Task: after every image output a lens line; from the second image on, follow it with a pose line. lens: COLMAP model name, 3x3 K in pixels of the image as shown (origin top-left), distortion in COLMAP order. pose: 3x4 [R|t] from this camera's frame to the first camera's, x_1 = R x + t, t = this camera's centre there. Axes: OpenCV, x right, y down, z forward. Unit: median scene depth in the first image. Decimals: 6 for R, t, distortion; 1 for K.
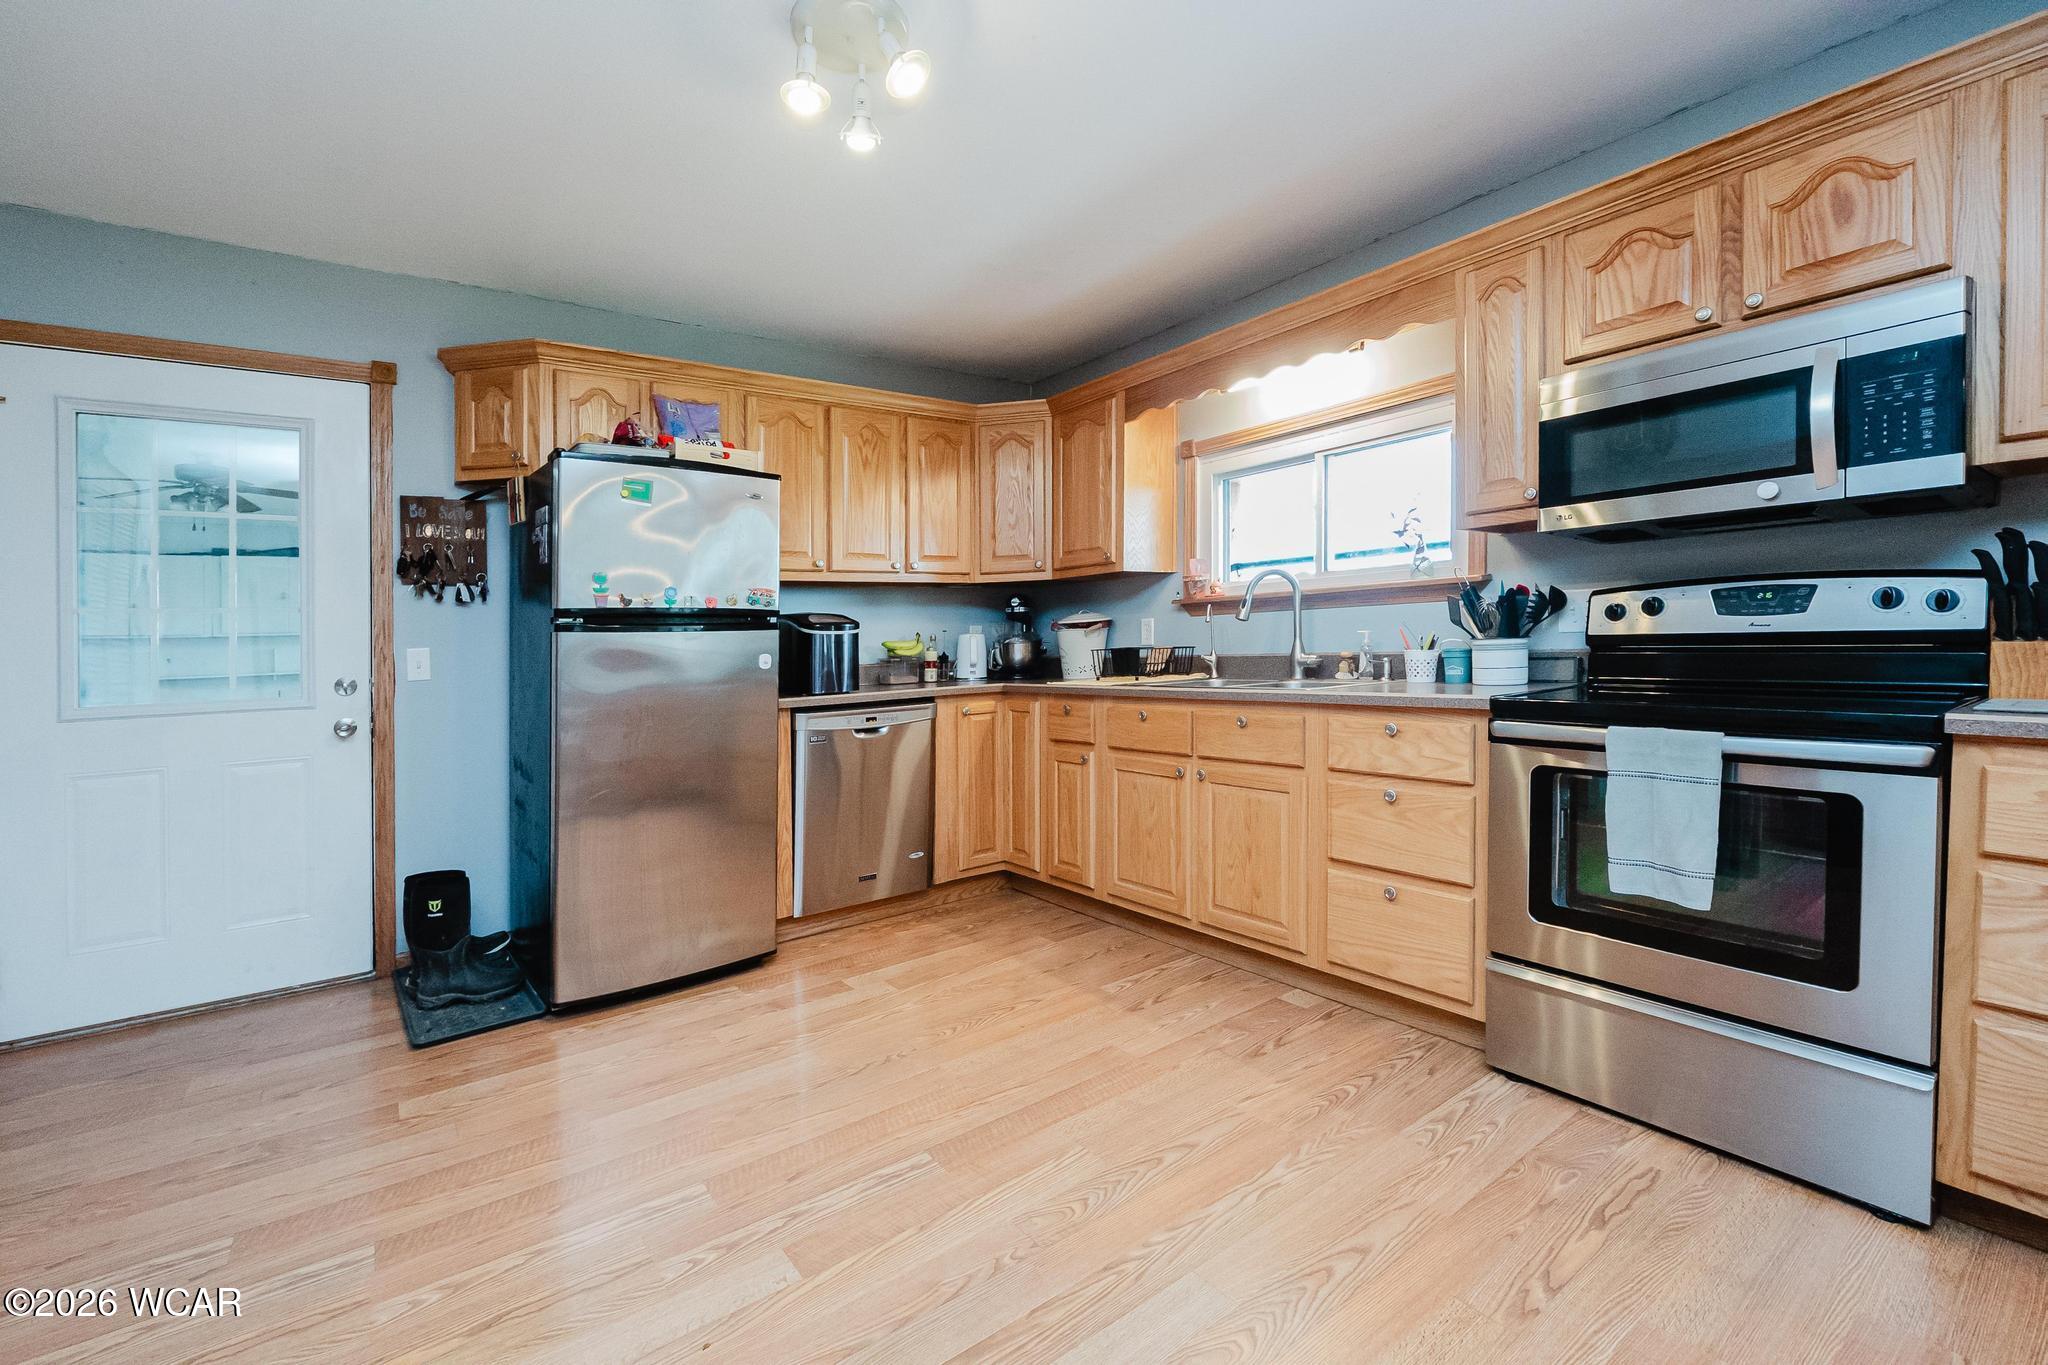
lens RADIAL K [[883.1, 0, 1020.8], [0, 883.1, 628.7], [0, 0, 1]] dist [-0.003550, -0.000175]
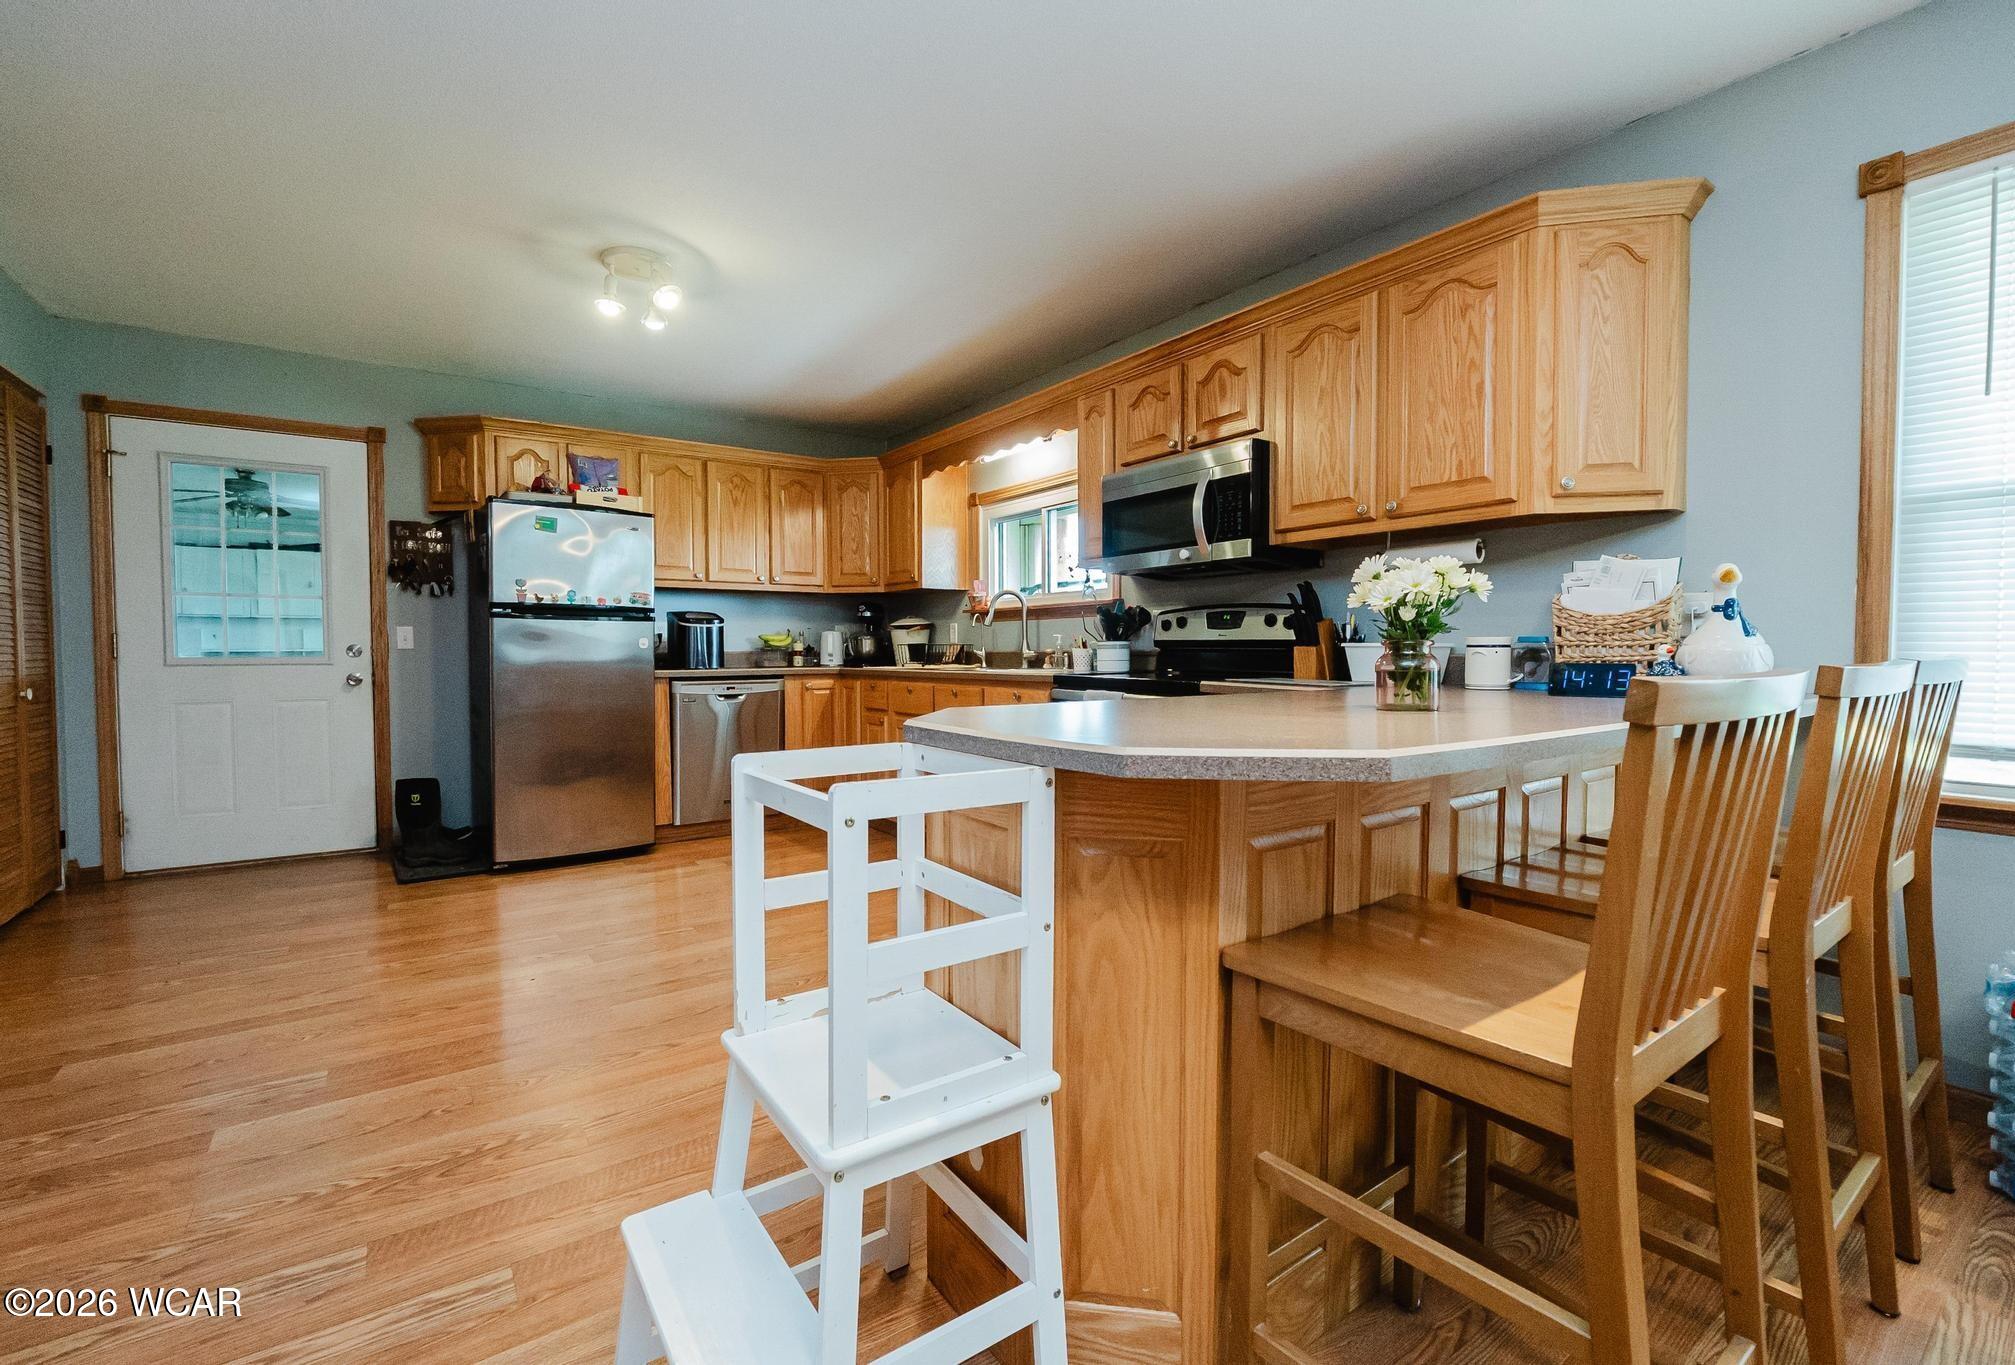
lens RADIAL K [[868.9, 0, 1035.3], [0, 868.9, 690.7], [0, 0, 1]] dist [0.002900, 0.000168]
pose [[0.999507, 0.031390, -0.000809, 0.356838], [-0.031281, 0.997623, 0.061396, 0.007260], [0.002734, -0.061340, 0.998113, -0.430419]]
